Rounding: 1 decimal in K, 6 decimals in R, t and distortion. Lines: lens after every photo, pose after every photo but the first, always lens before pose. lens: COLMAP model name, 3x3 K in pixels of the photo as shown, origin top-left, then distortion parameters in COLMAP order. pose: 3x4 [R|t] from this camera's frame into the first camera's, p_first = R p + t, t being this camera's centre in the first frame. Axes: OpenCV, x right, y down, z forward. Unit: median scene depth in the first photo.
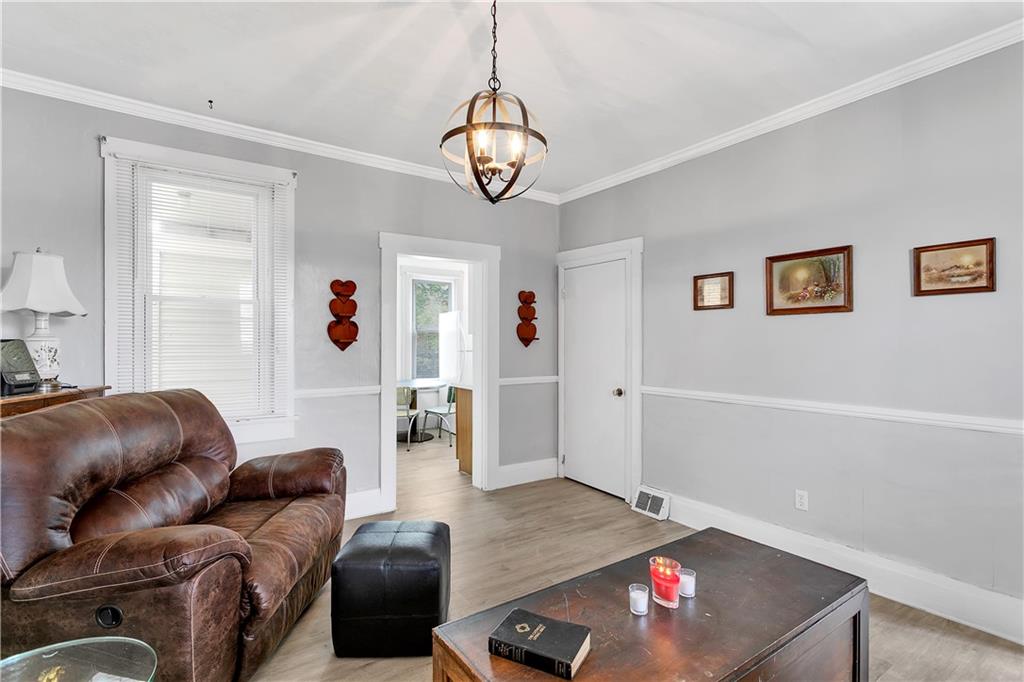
lens RADIAL K [[485.4, 0, 513.8], [0, 485.4, 341.9], [0, 0, 1]] dist [0.001446, -0.001902]
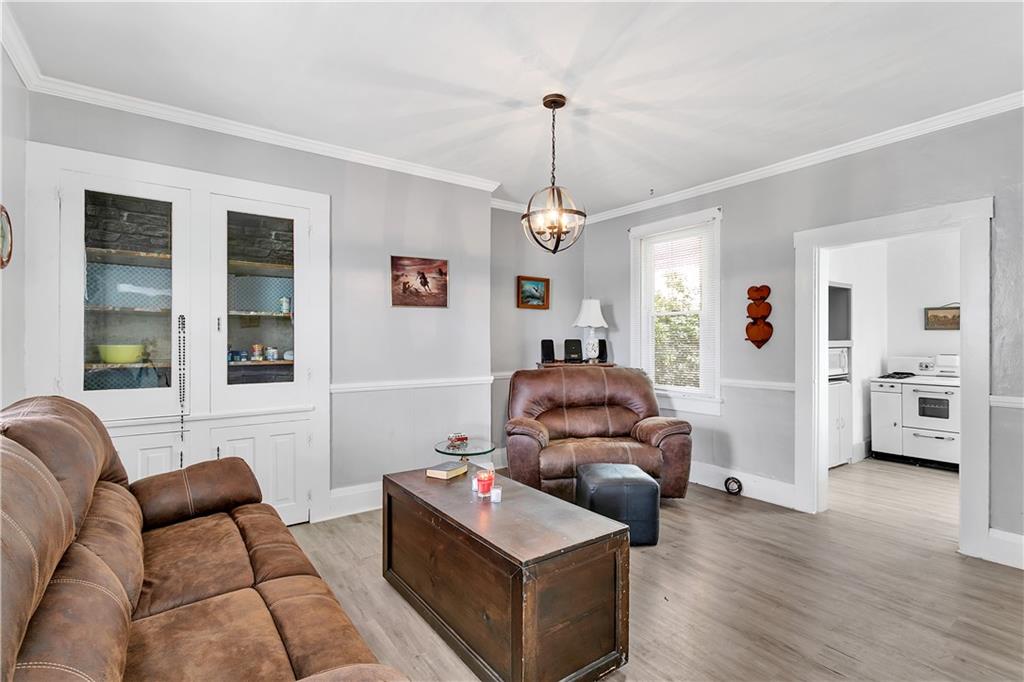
lens RADIAL K [[485.4, 0, 511.3], [0, 485.4, 341.2], [0, 0, 1]] dist [0.001446, -0.001902]
pose [[0.007126, 0.002914, -0.999970, 0.771978], [0.002192, 0.999993, 0.002930, -0.003364], [0.999972, -0.002213, 0.007120, 0.417366]]
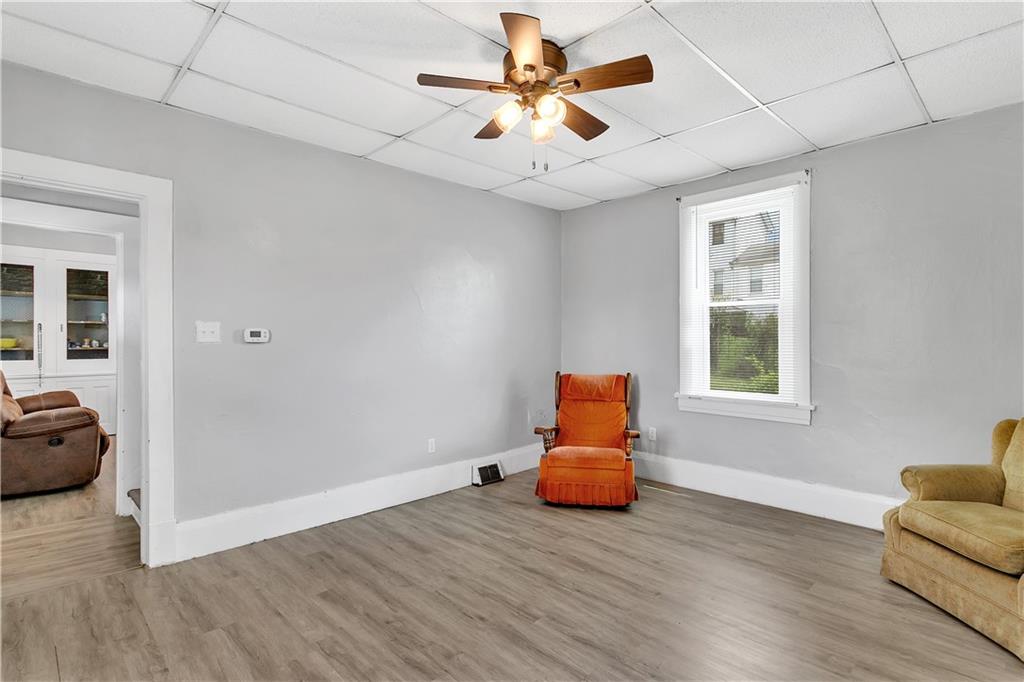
lens RADIAL K [[511.9, 0, 514.6], [0, 511.9, 342.1], [0, 0, 1]] dist [0.002967, 0.001366]
pose [[0.156667, 0.009176, -0.987609, 1.898389], [-0.003159, 0.999956, 0.008790, -0.003729], [0.987646, 0.001743, 0.156689, 1.169241]]
